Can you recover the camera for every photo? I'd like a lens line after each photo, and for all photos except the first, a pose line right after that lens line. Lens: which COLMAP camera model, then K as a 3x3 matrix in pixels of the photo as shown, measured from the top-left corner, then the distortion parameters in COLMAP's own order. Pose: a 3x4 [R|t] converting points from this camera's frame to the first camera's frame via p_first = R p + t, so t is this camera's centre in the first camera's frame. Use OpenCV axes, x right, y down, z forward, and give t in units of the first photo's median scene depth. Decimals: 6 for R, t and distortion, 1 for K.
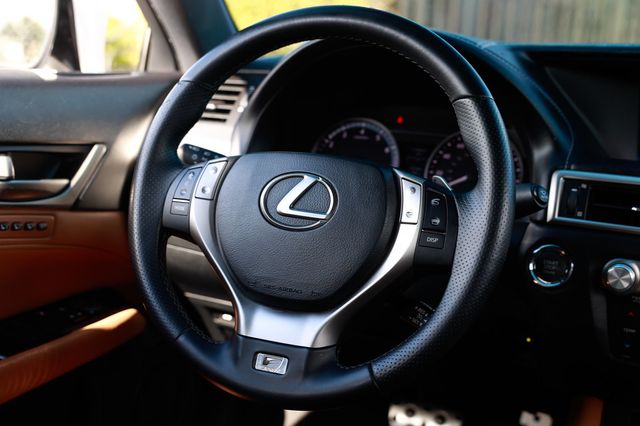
lens RADIAL K [[931.8, 0, 320.0], [0, 931.8, 213.0], [0, 0, 1]] dist [0.117414, 0.067021]
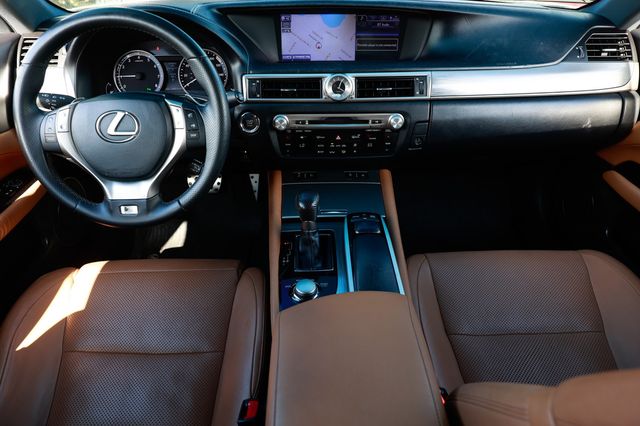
lens RADIAL K [[439.0, 0, 320.0], [0, 439.0, 213.0], [0, 0, 1]] dist [-0.113354, 0.107589]
pose [[0.906524, -0.275073, 0.320234, 0.019802], [0.124779, 0.899269, 0.419221, -0.160860], [-0.403293, -0.340075, 0.849532, 0.034717]]
